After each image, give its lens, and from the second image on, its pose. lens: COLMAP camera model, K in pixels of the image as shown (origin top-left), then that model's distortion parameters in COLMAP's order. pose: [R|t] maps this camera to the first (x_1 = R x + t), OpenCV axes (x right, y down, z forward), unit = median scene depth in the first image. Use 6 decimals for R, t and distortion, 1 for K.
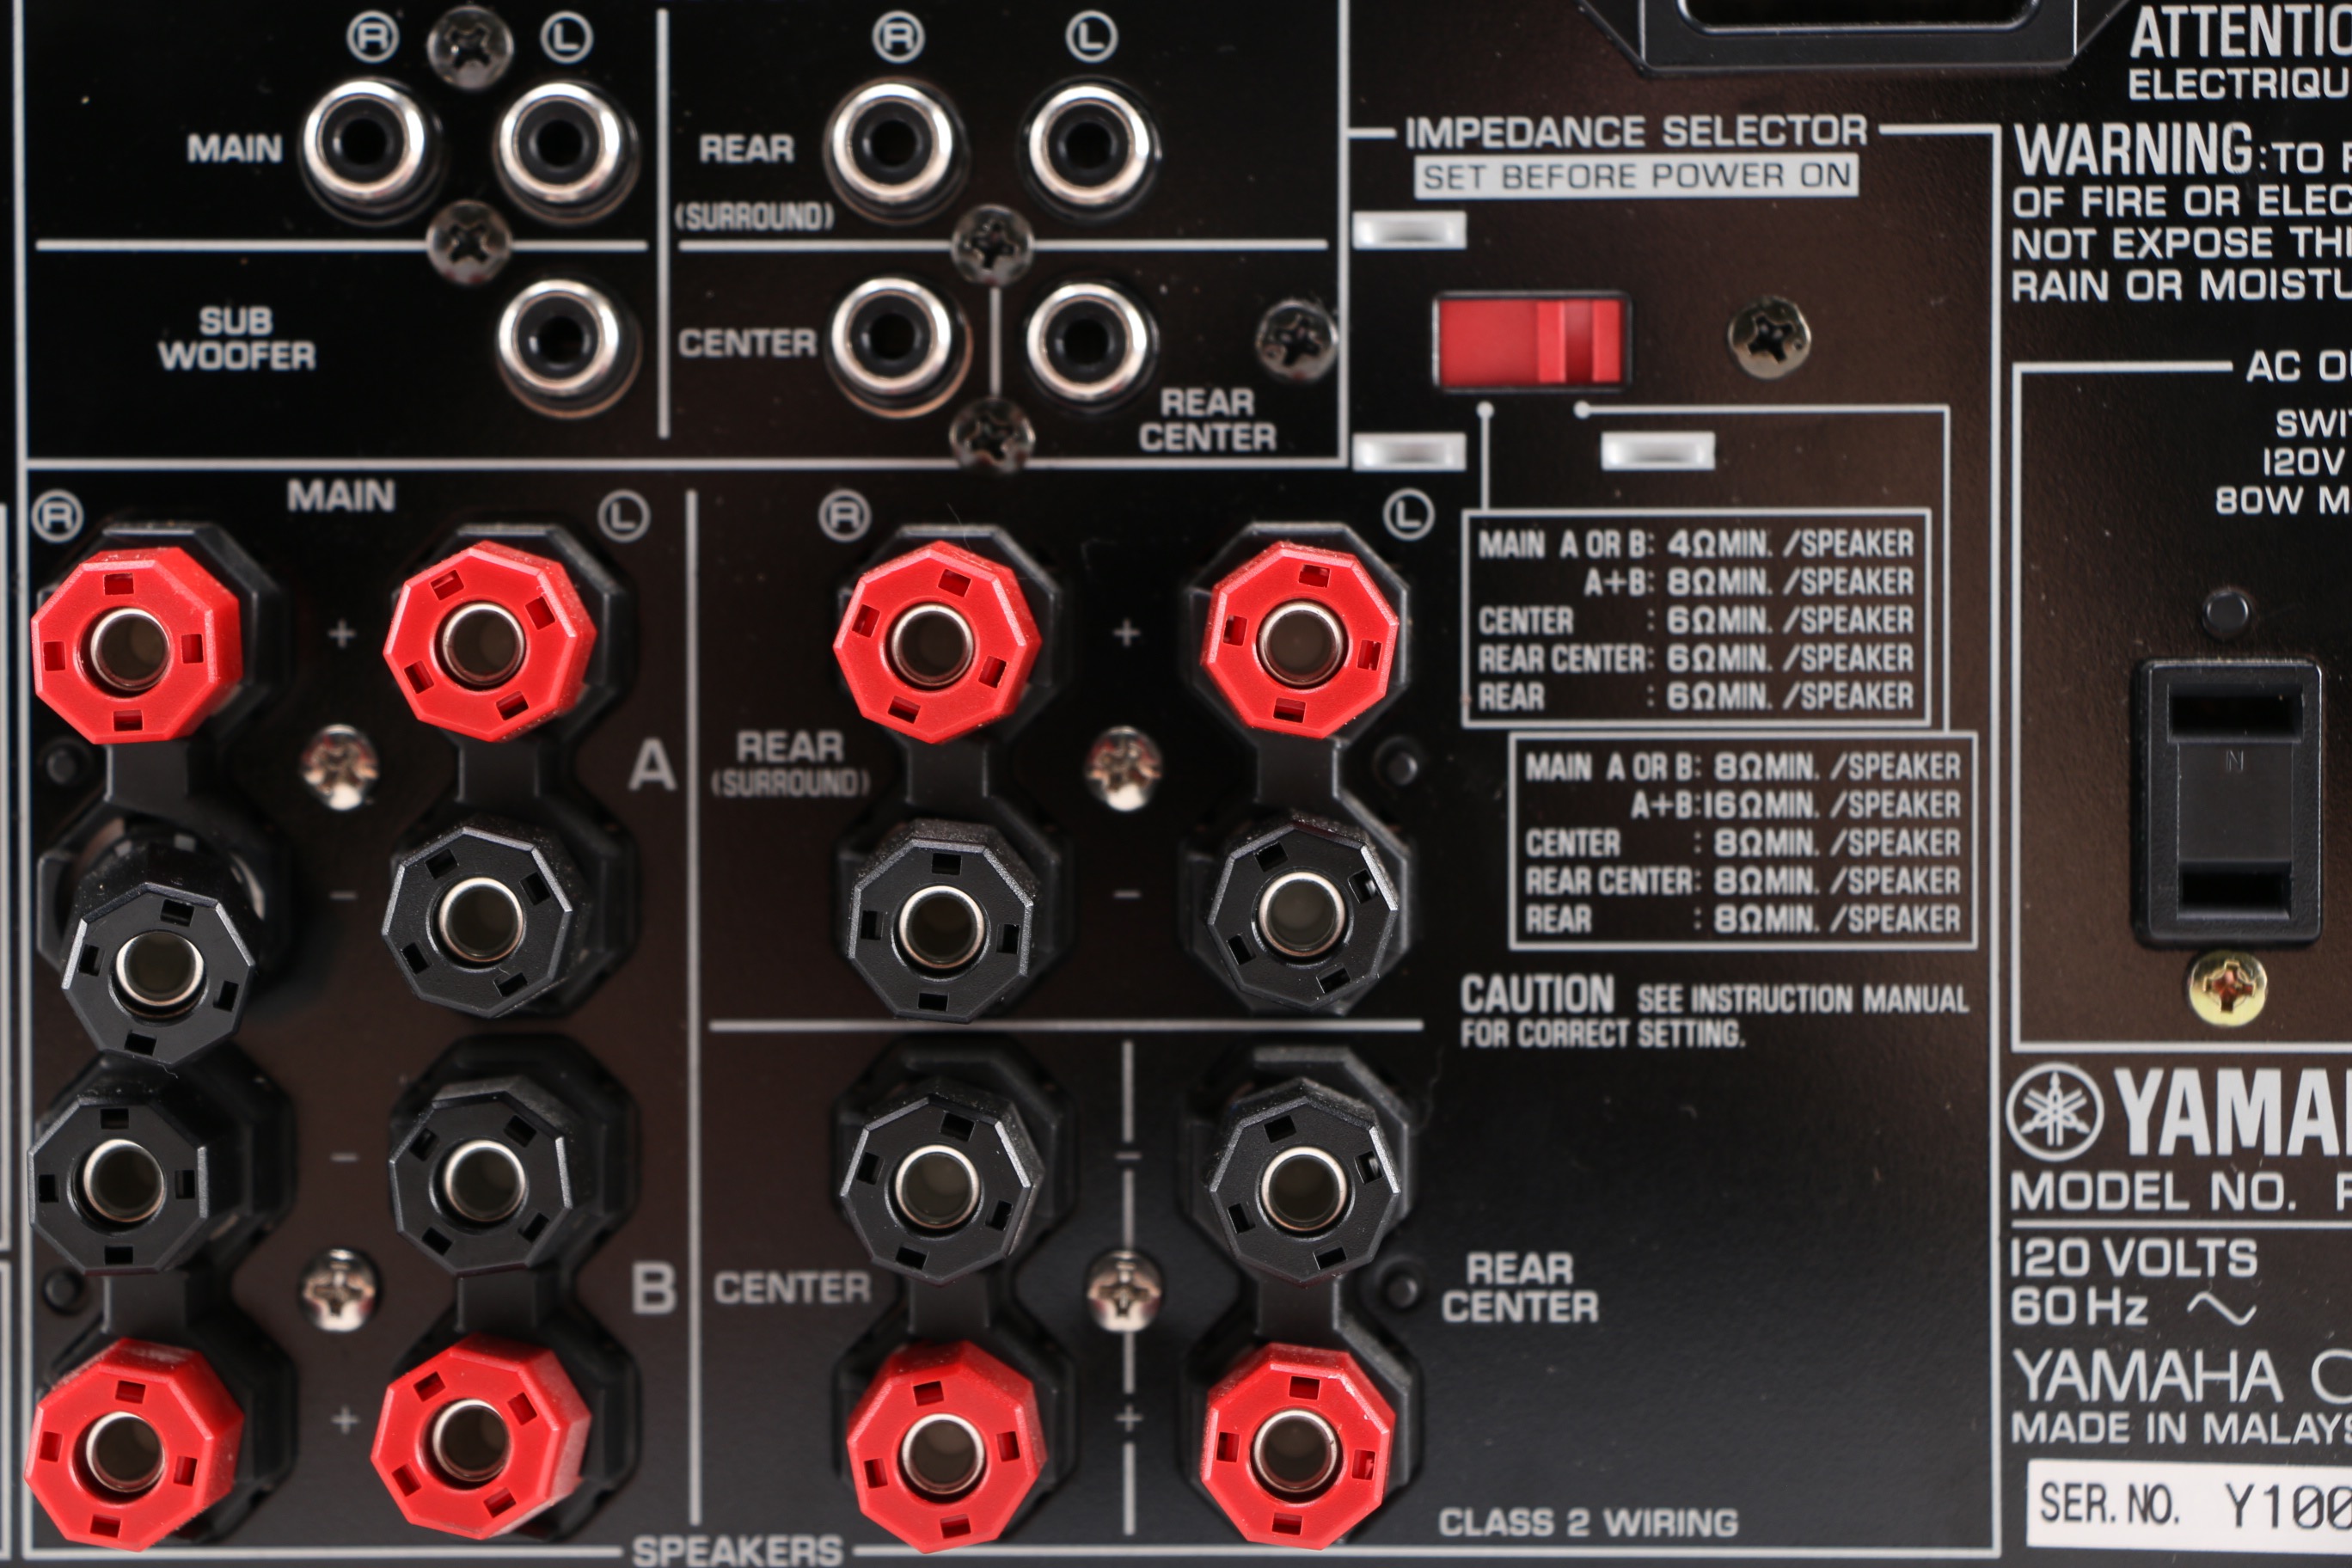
lens RADIAL K [[6391.8, 0, 1176.0], [0, 6391.8, 784.0], [0, 0, 1]] dist [0.121800, 0.551142]
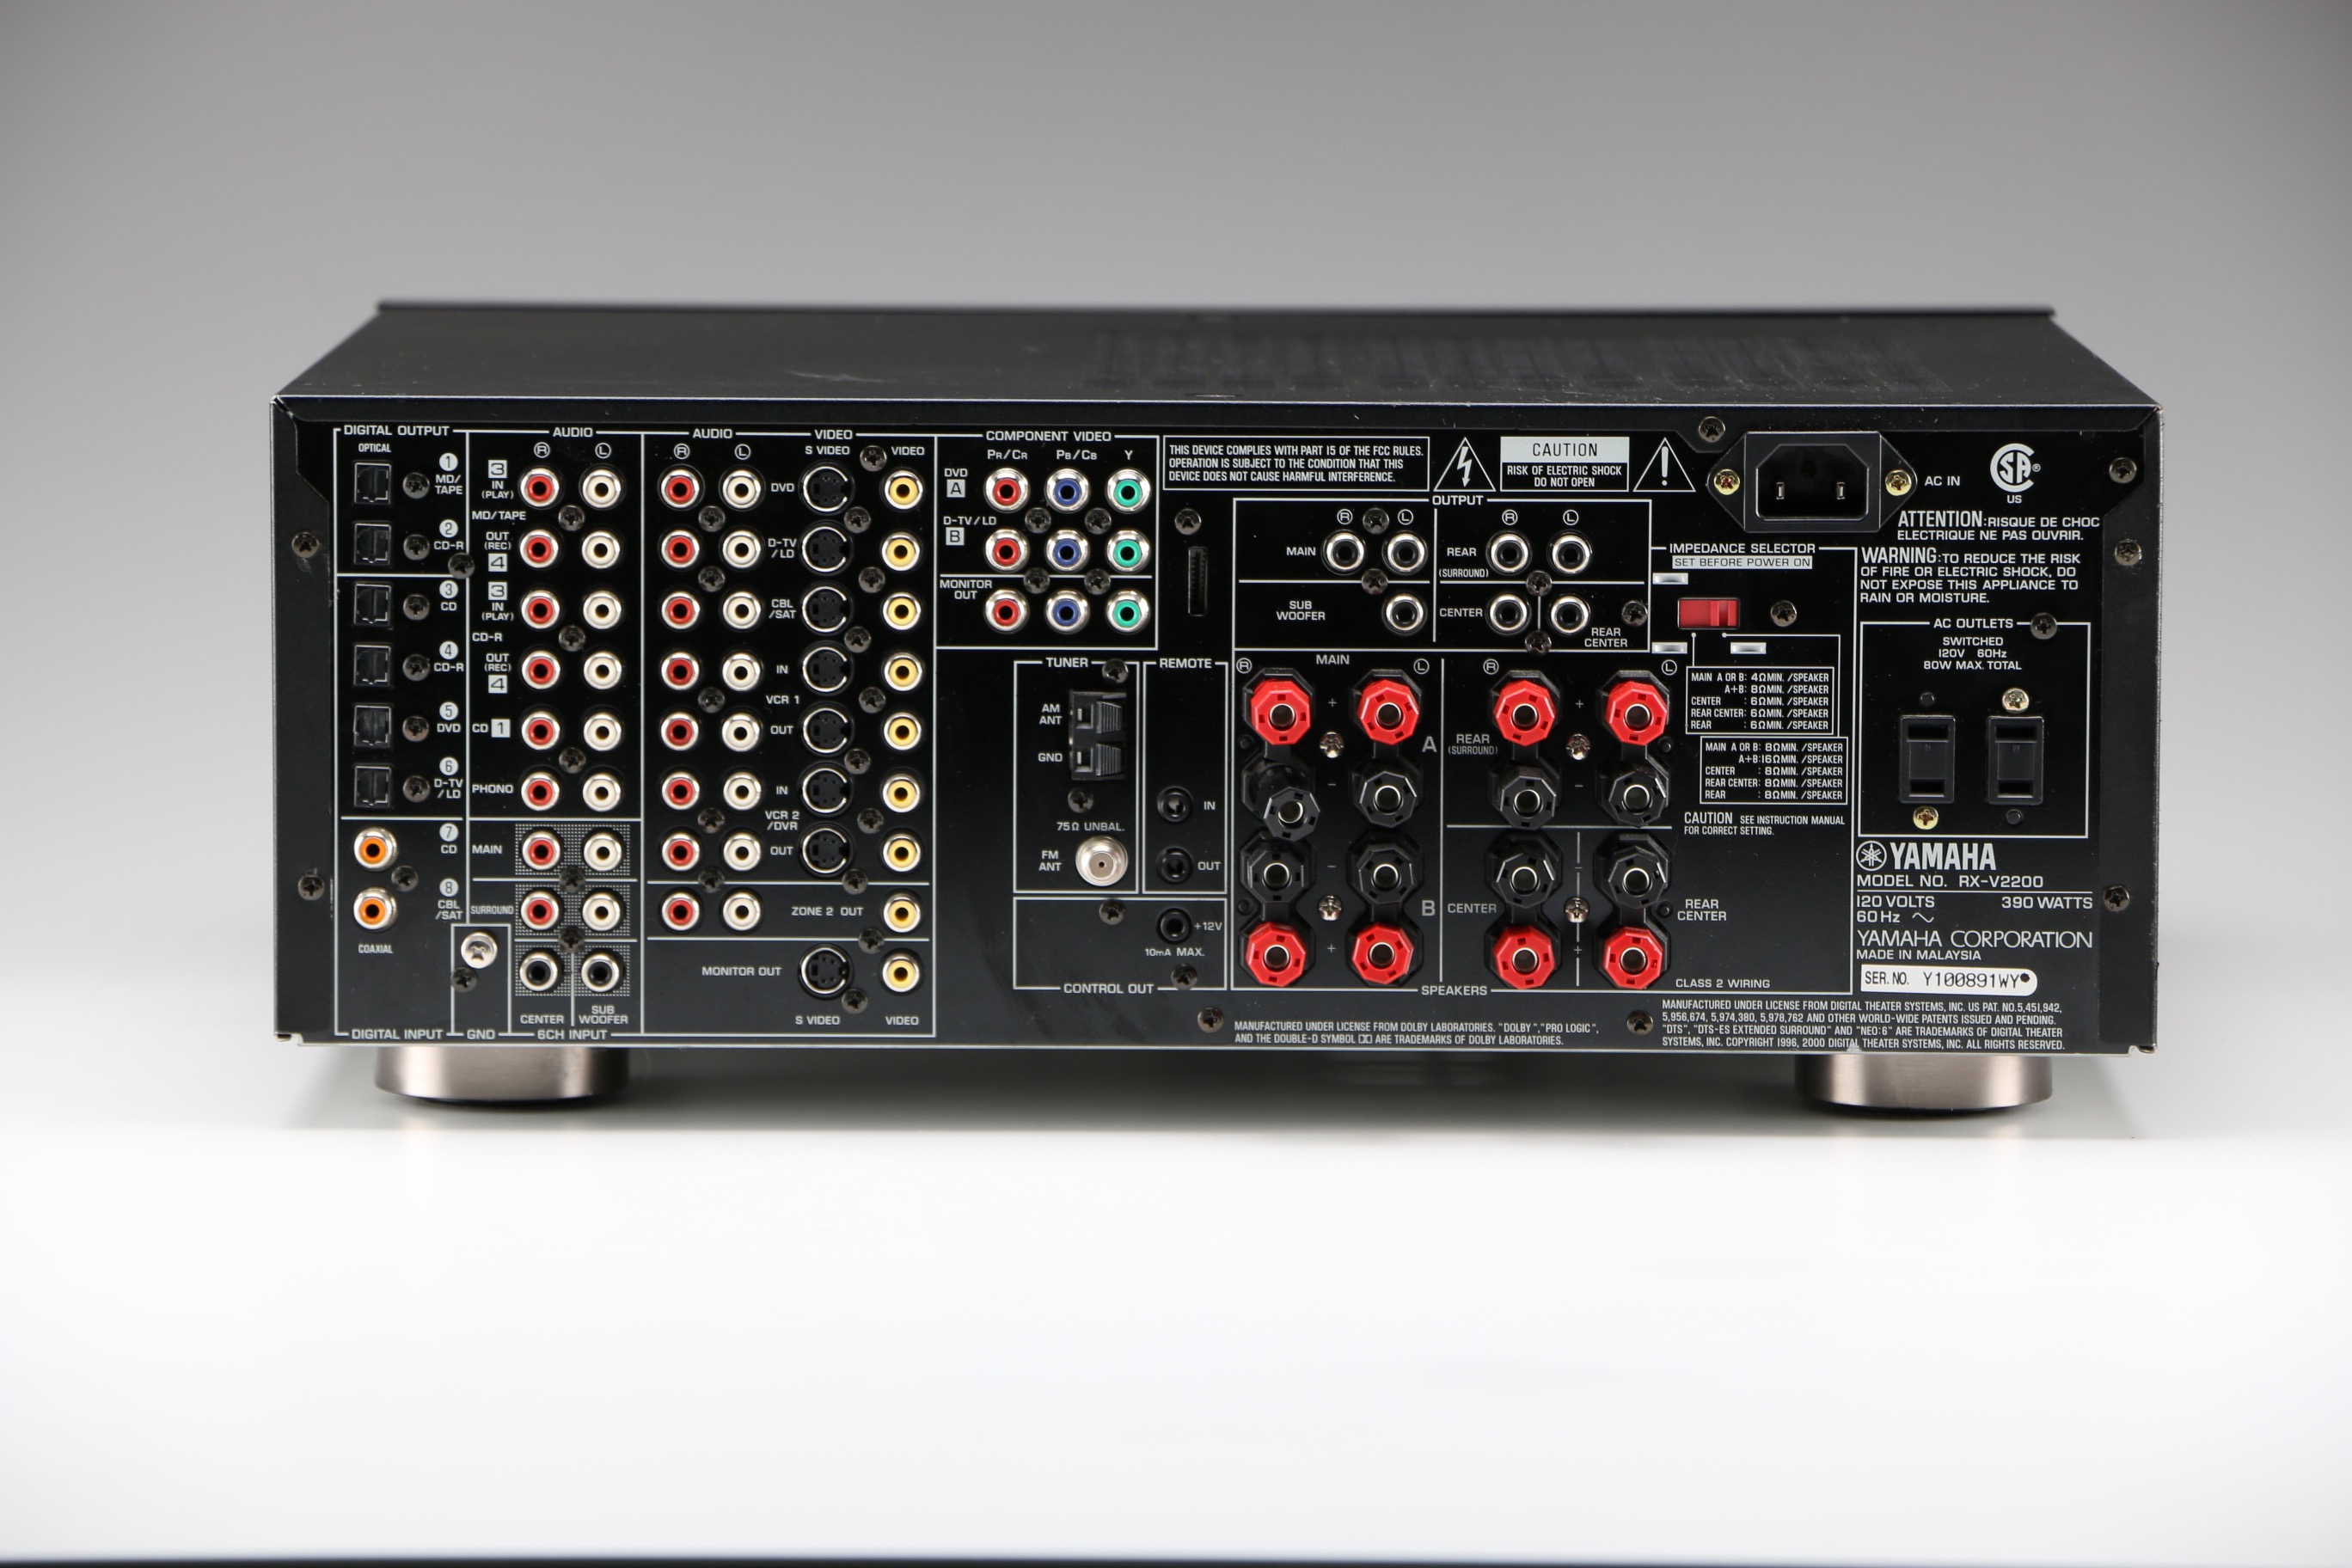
lens RADIAL K [[12768.6, 0, 1176.0], [0, 12768.6, 784.0], [0, 0, 1]] dist [1.778015, 1.269340]
pose [[0.999910, 0.005529, 0.012214, -0.286443], [-0.006477, 0.996855, 0.078988, -0.486051], [-0.011739, -0.079060, 0.996801, -5.351526]]
